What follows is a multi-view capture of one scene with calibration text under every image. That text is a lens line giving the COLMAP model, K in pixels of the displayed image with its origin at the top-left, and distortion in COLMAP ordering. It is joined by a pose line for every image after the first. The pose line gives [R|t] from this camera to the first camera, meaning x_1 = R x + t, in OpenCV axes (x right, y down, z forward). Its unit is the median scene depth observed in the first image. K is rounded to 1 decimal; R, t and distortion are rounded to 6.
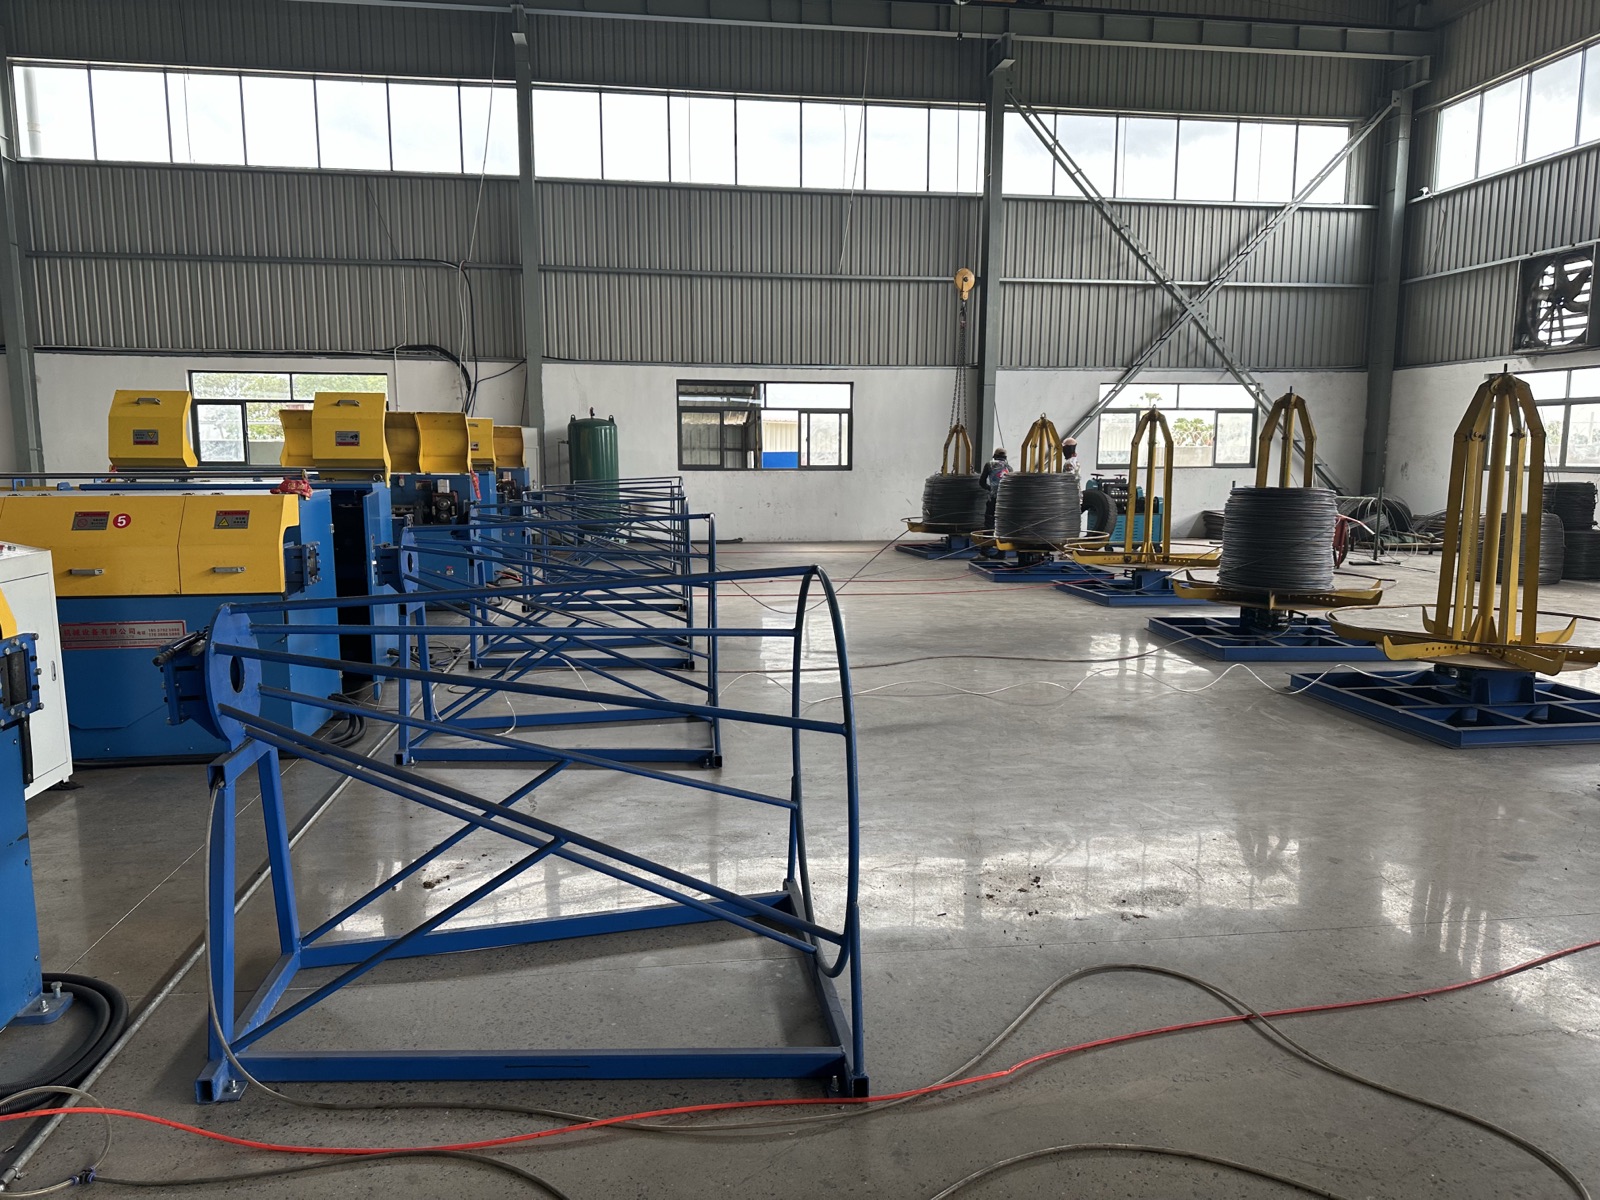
lens RADIAL K [[1124.9, 0, 800.0], [0, 1124.9, 600.0], [0, 0, 1]] dist [0.103388, -0.129797]
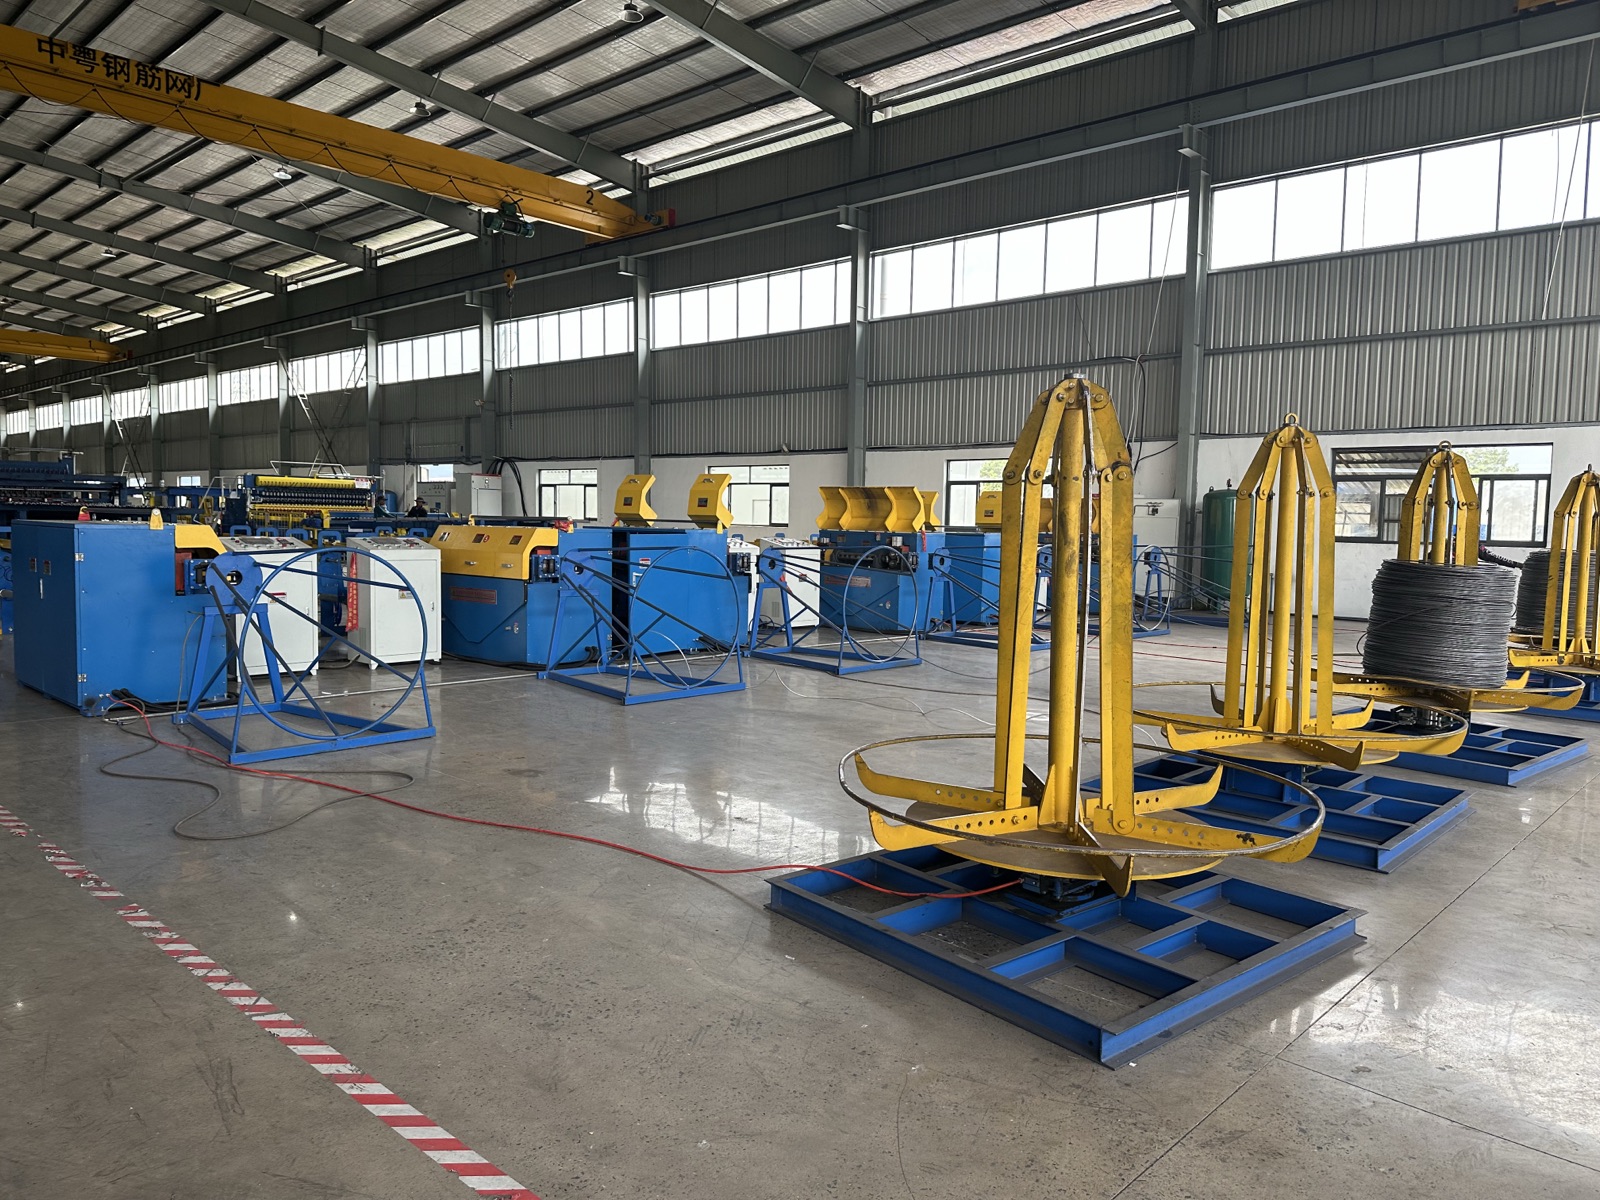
lens RADIAL K [[1127.2, 0, 800.0], [0, 1127.2, 600.0], [0, 0, 1]] dist [0.033858, -0.033769]
pose [[0.621005, 0.065775, -0.781042, 0.386934], [-0.115931, 0.993221, -0.008533, -0.005431], [0.775186, 0.095846, 0.624420, 0.055106]]
